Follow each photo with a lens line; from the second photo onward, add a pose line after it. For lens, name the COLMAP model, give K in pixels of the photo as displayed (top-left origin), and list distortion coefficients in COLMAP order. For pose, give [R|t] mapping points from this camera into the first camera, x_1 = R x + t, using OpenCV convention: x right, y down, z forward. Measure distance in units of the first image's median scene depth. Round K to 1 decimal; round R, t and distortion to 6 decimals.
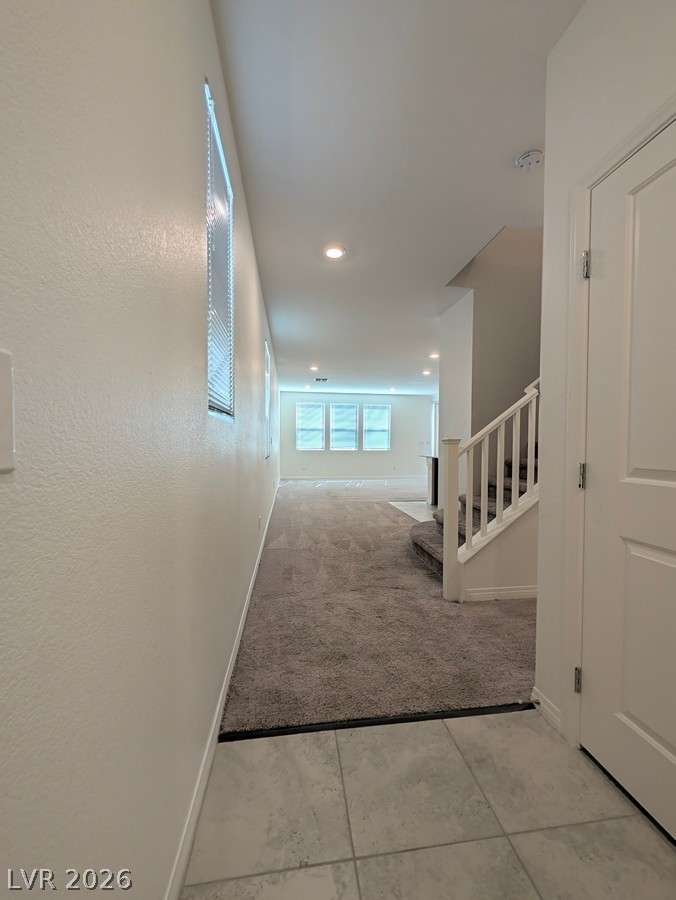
lens RADIAL K [[349.0, 0, 338.7], [0, 349.0, 451.8], [0, 0, 1]] dist [-0.001481, -0.000038]
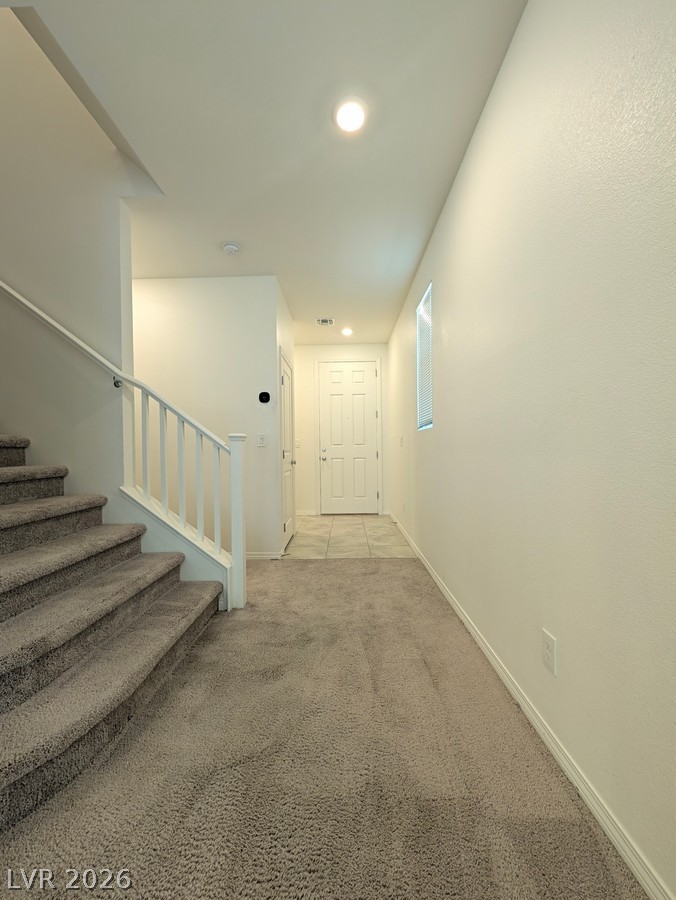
lens RADIAL K [[349.0, 0, 338.7], [0, 349.0, 451.8], [0, 0, 1]] dist [-0.001481, -0.000038]
pose [[-0.987414, 0.007085, 0.157996, -0.199467], [0.012058, 0.999461, 0.030541, -0.037484], [-0.157695, 0.032061, -0.986967, 3.824367]]
